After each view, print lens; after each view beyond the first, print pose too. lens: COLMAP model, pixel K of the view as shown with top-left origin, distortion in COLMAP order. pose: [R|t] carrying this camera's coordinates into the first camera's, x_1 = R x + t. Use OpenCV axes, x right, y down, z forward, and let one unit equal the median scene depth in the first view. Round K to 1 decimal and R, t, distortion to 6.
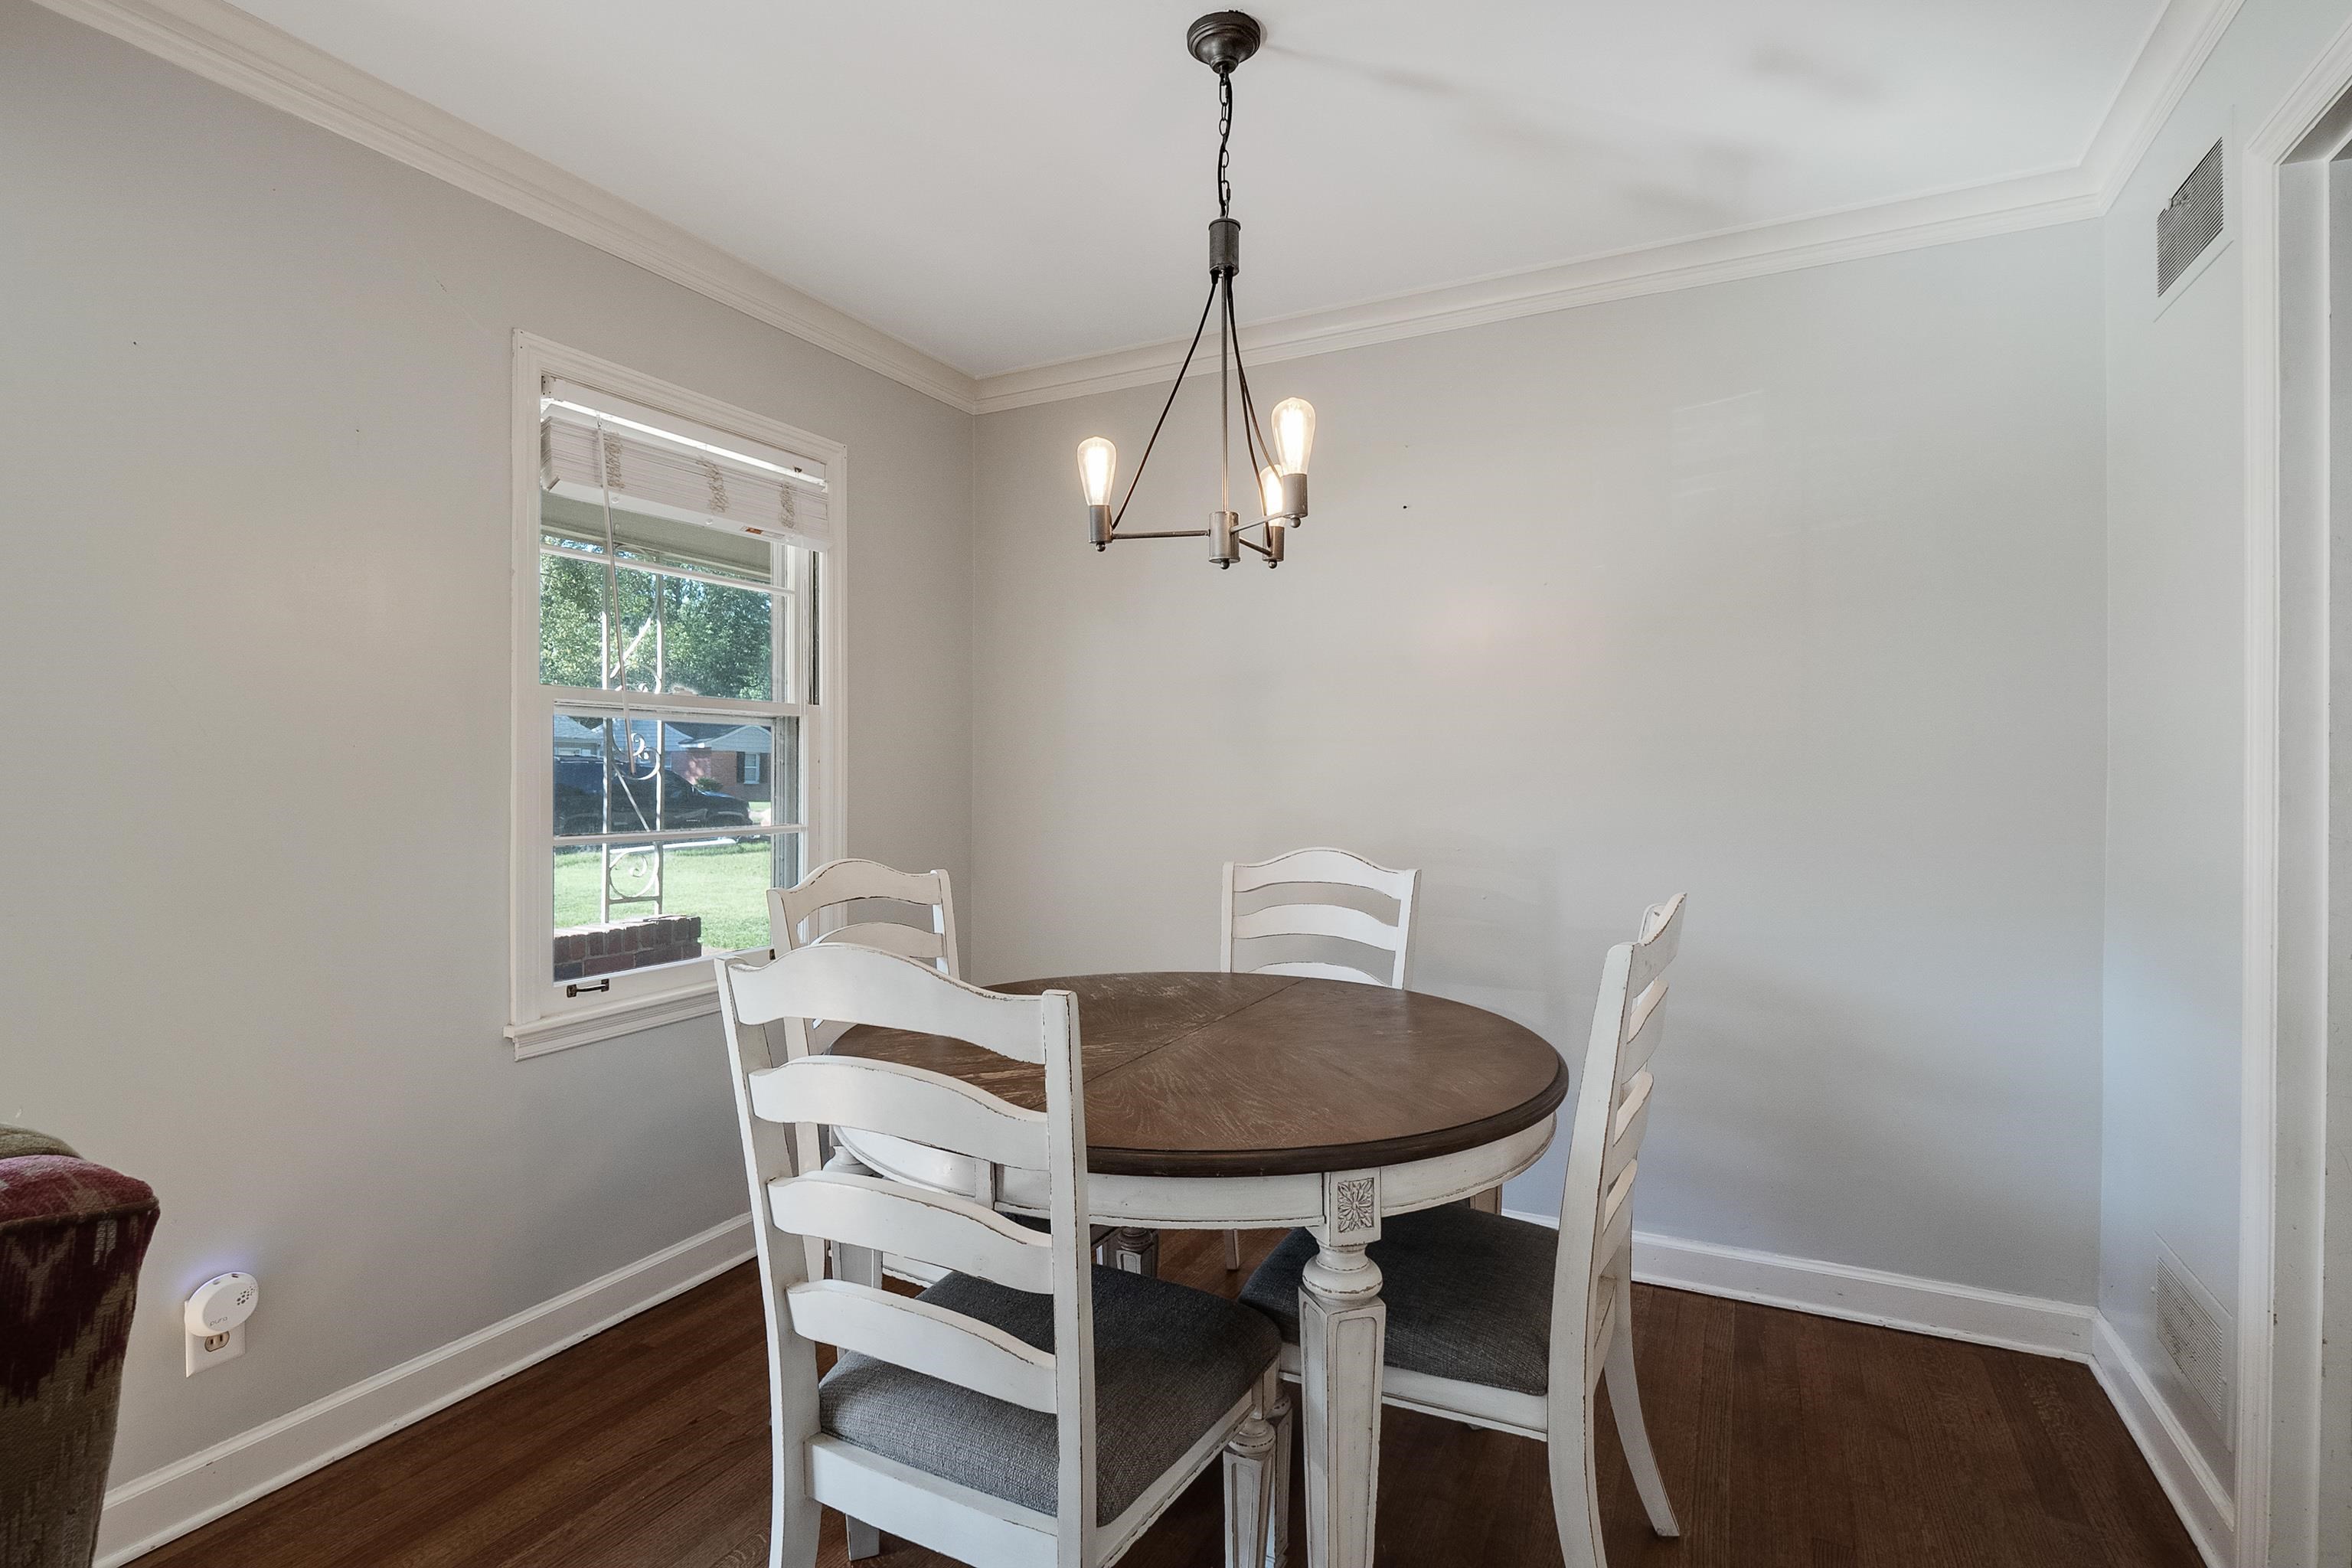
lens RADIAL K [[1119.2, 0, 1168.9], [0, 1119.2, 777.6], [0, 0, 1]] dist [-0.002884, -0.001569]
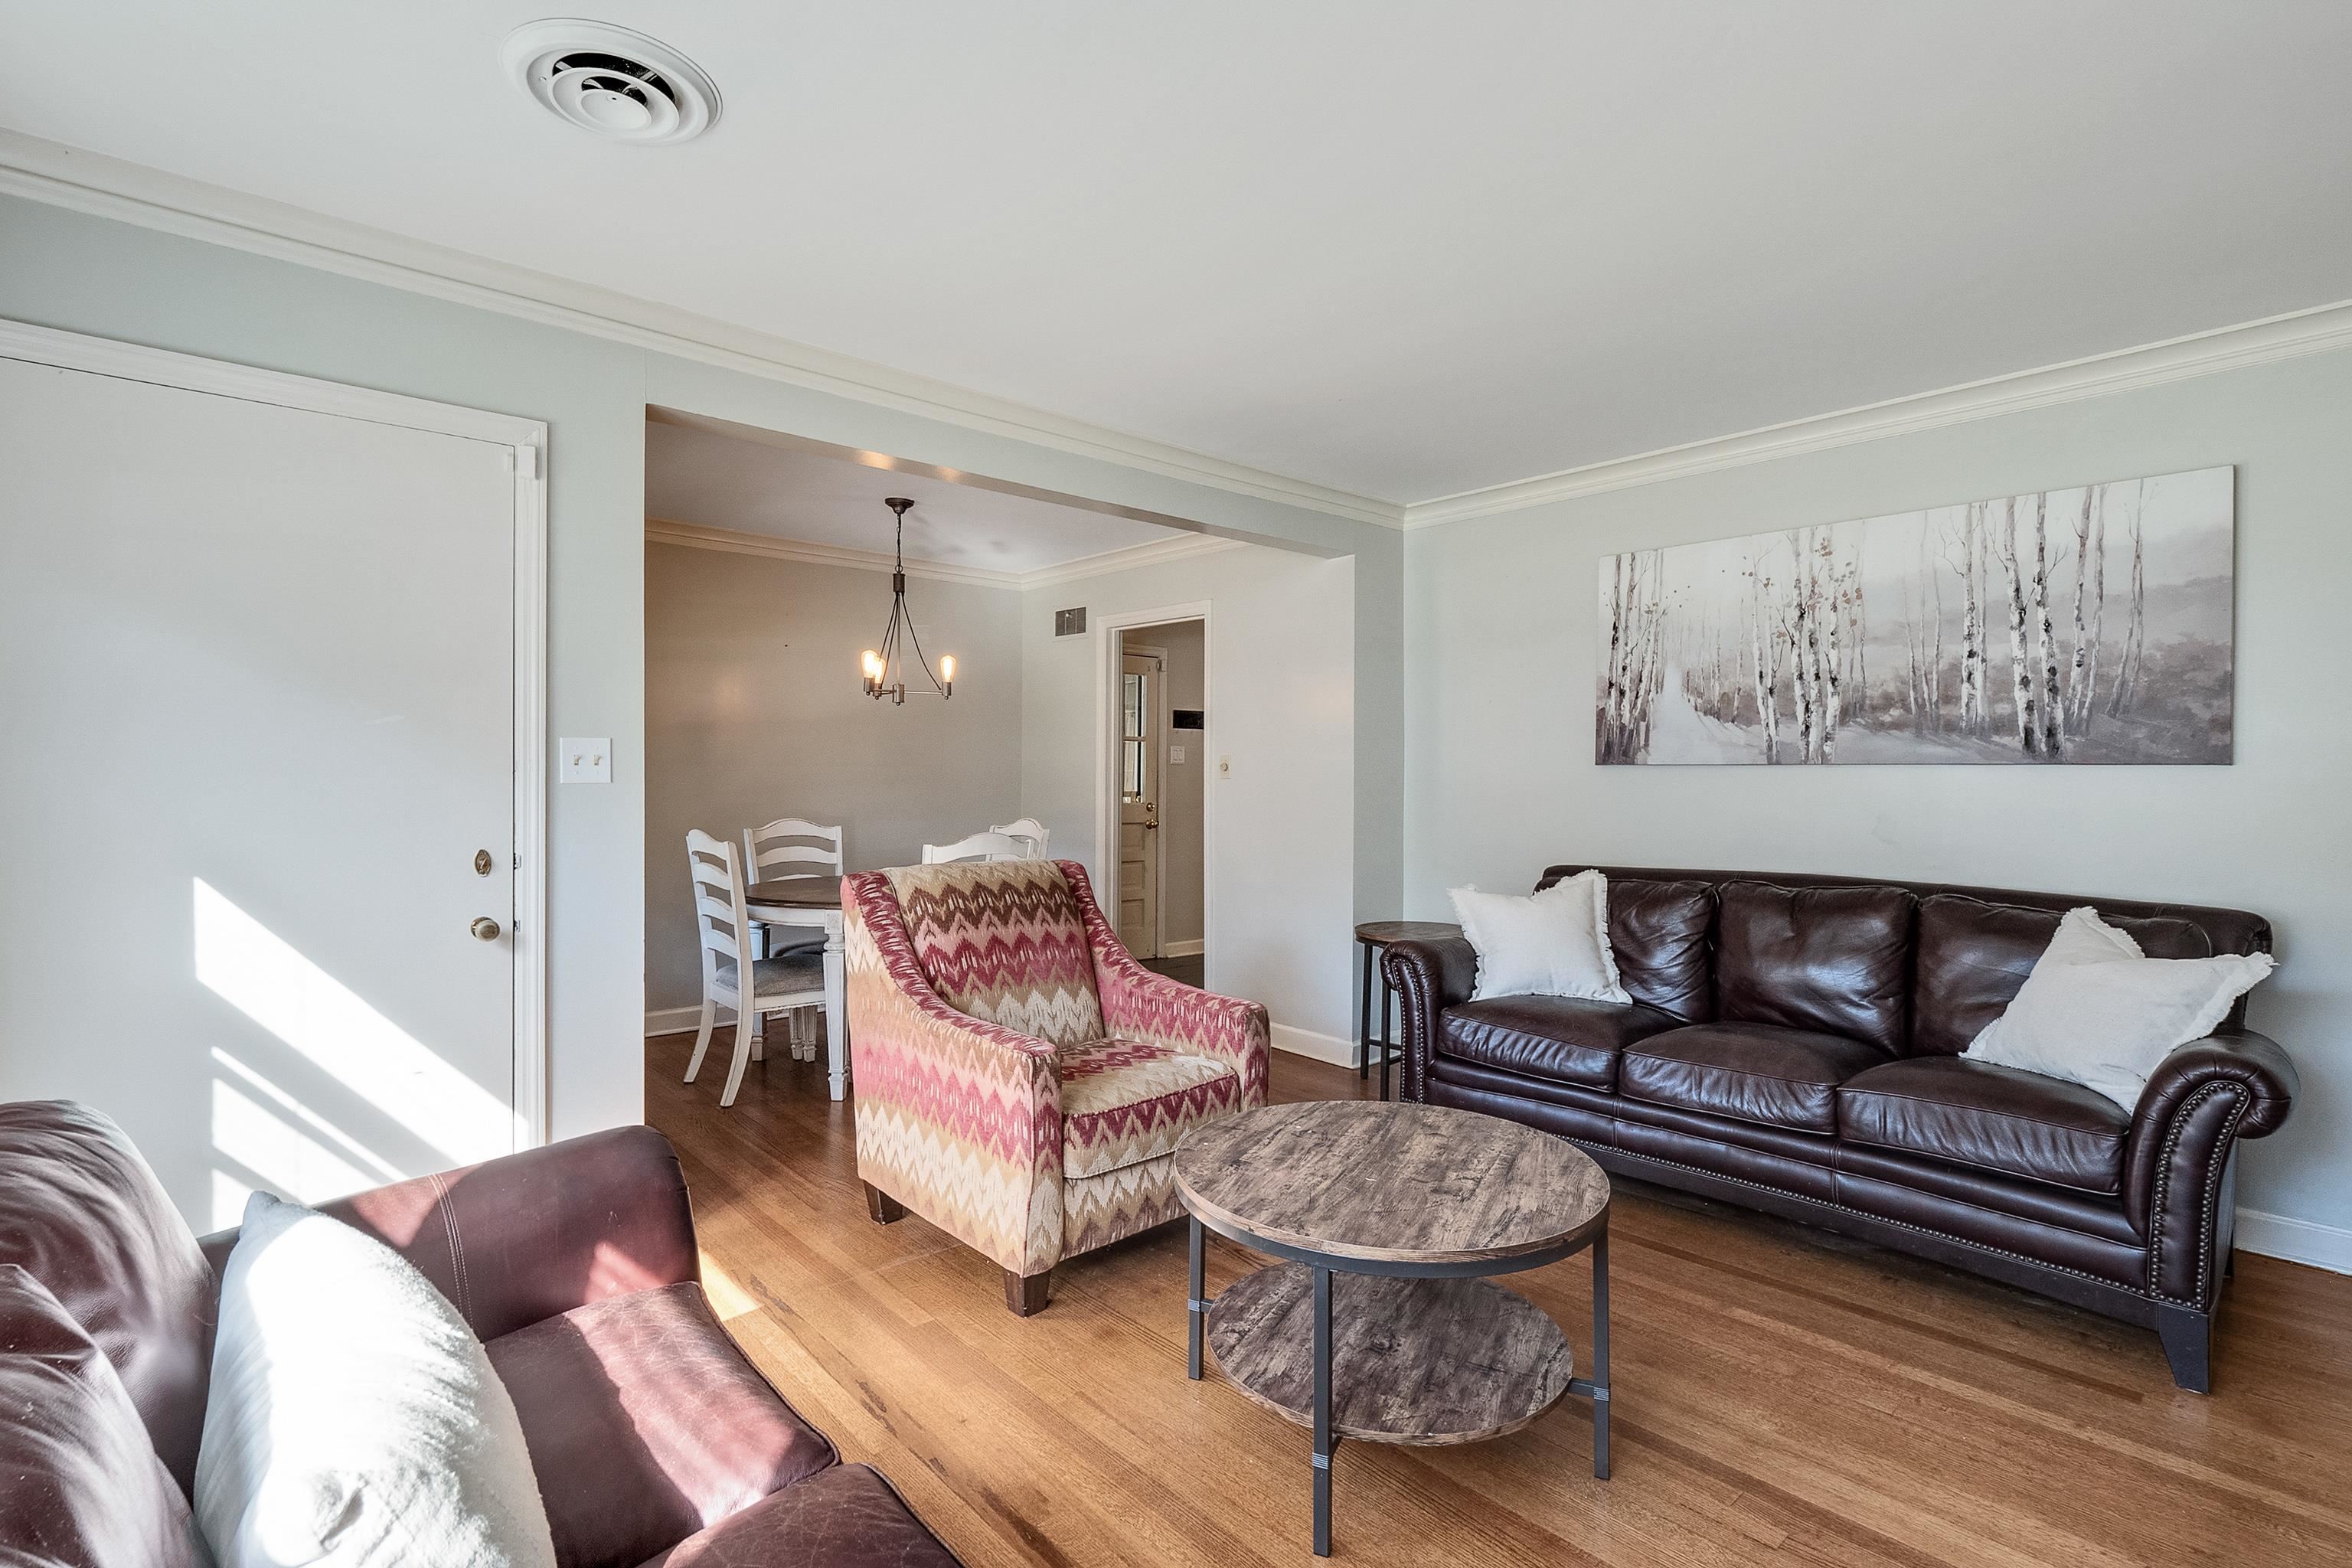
lens RADIAL K [[1119.2, 0, 1168.9], [0, 1119.2, 777.6], [0, 0, 1]] dist [-0.002884, -0.001569]
pose [[0.354425, -0.003468, 0.935078, -1.733158], [0.000948, 0.999994, 0.003350, -0.020057], [-0.935084, -0.000301, 0.354427, -0.407390]]
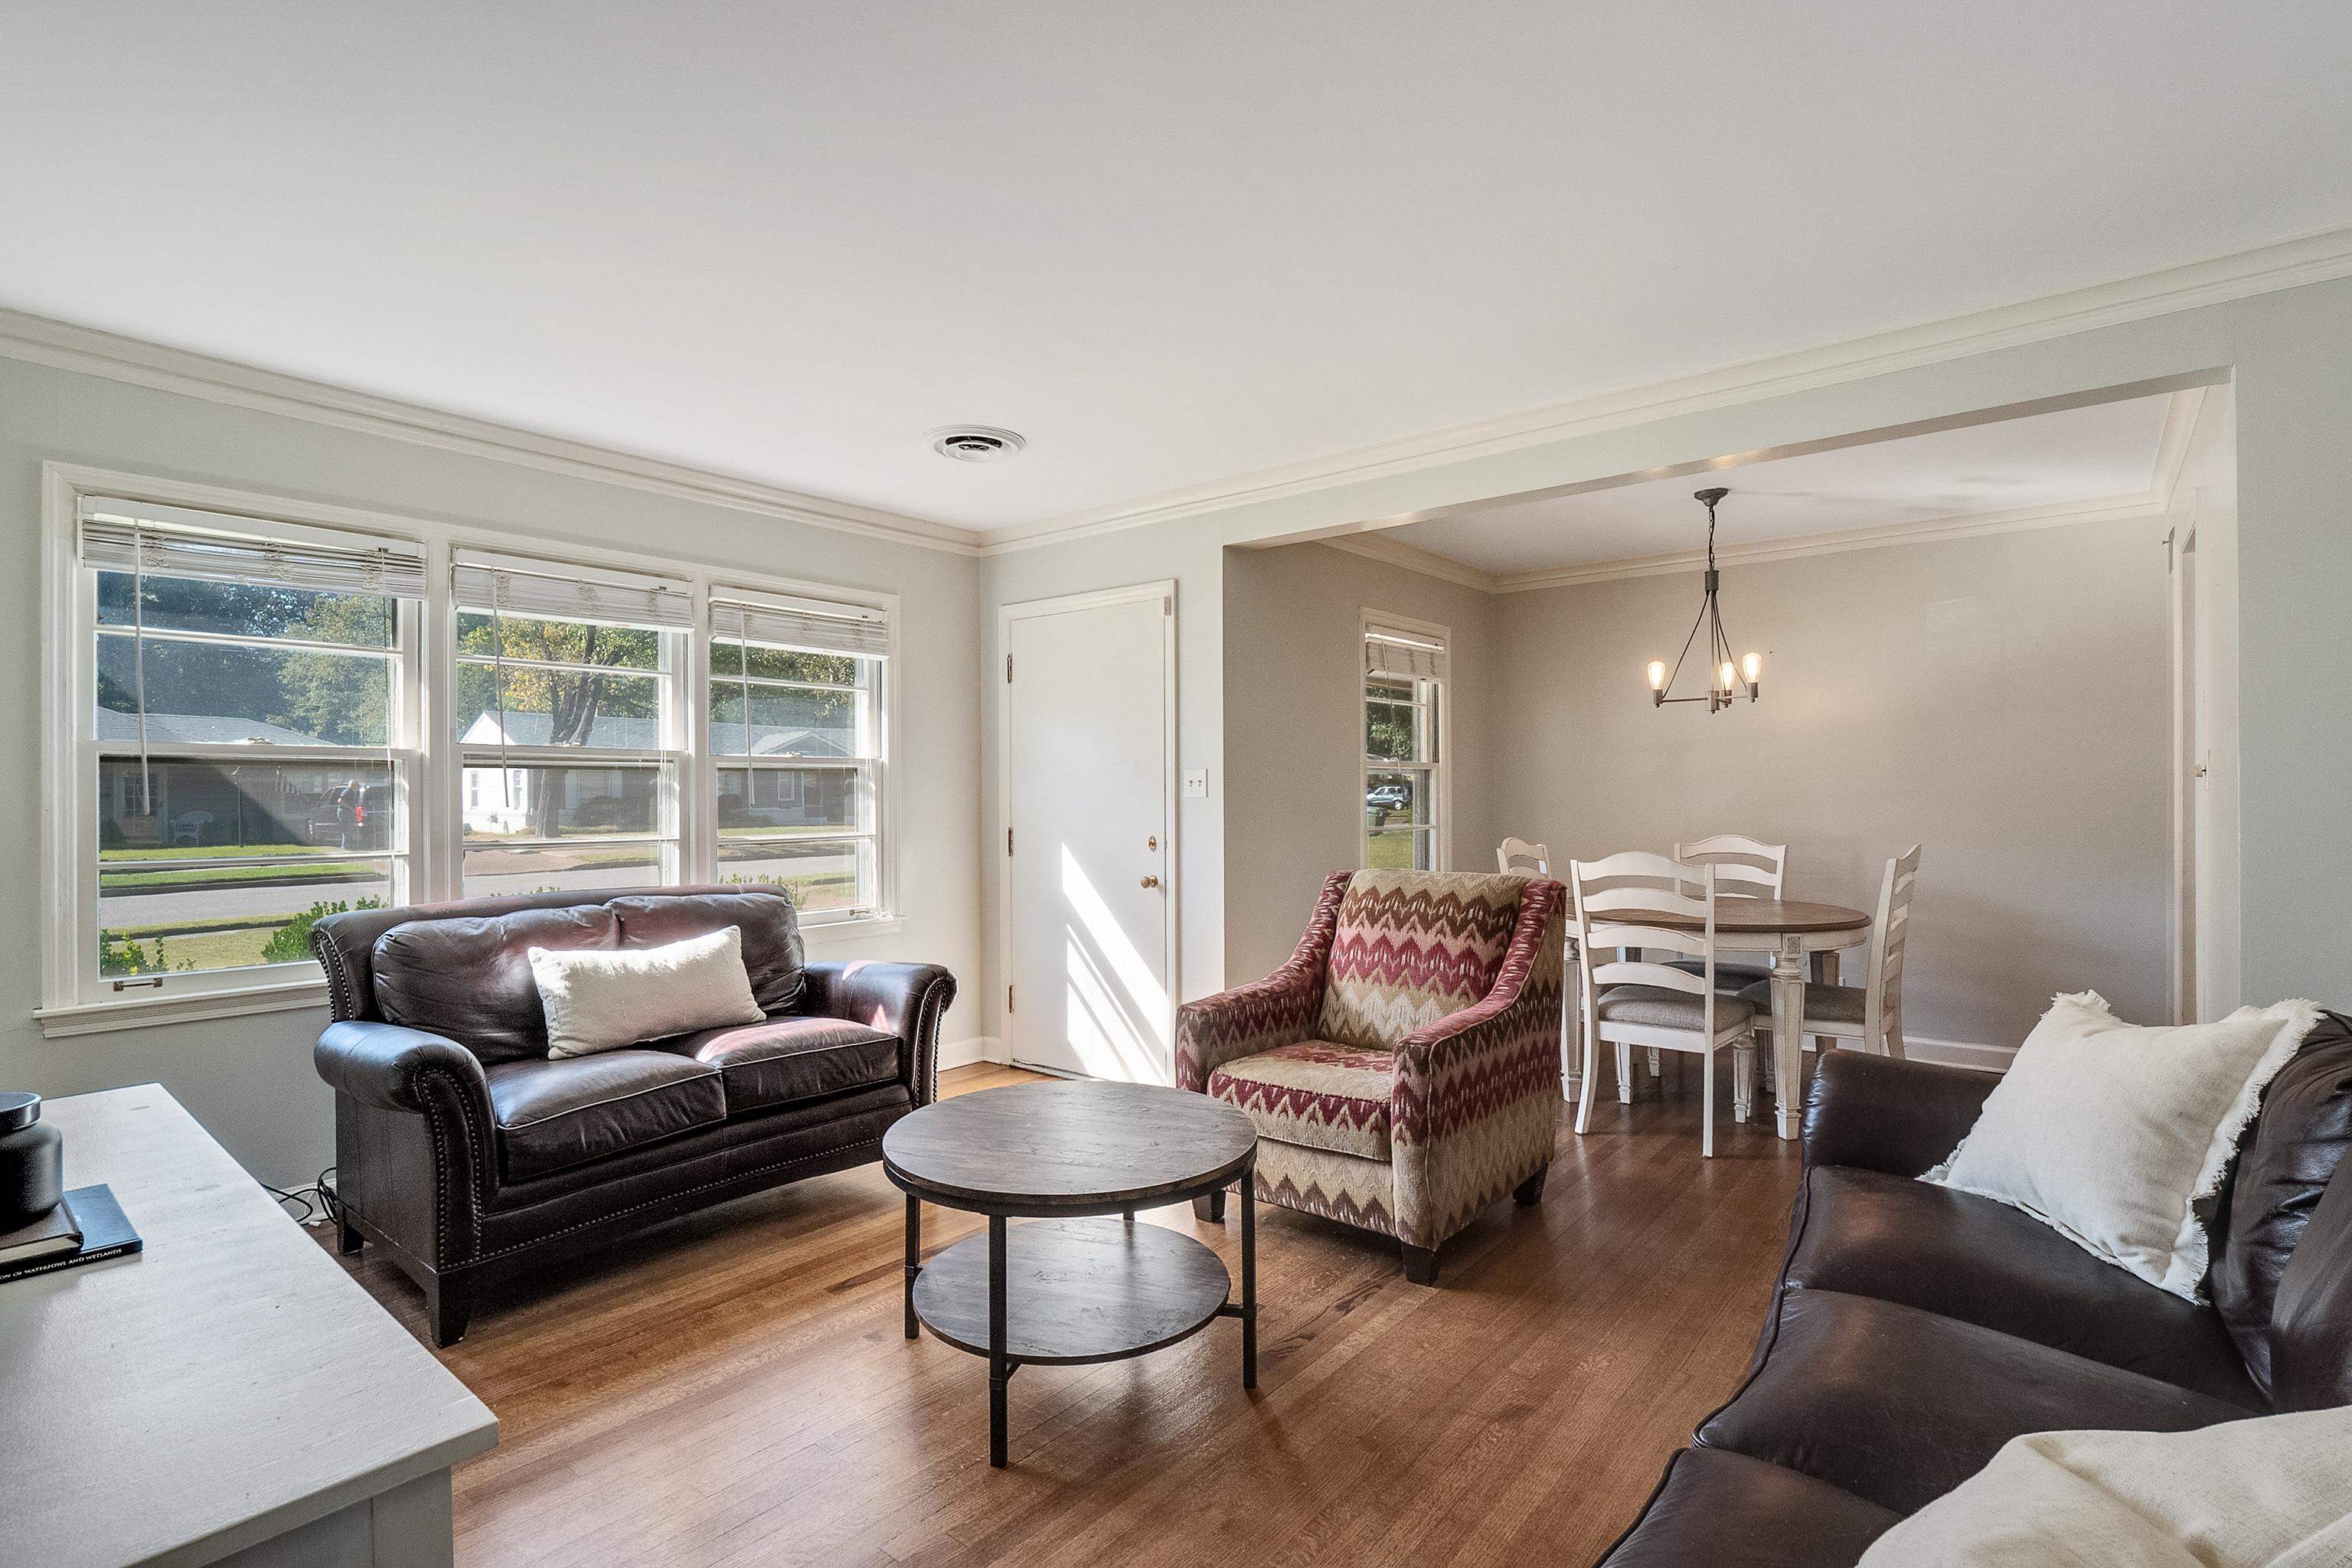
lens RADIAL K [[1113.8, 0, 1169.5], [0, 1113.8, 797.2], [0, 0, 1]] dist [0.003807, -0.023212]
pose [[0.977457, -0.006036, -0.211048, -0.471314], [0.006370, 0.999979, 0.000903, -0.013487], [0.211038, -0.002227, 0.977475, -1.270323]]
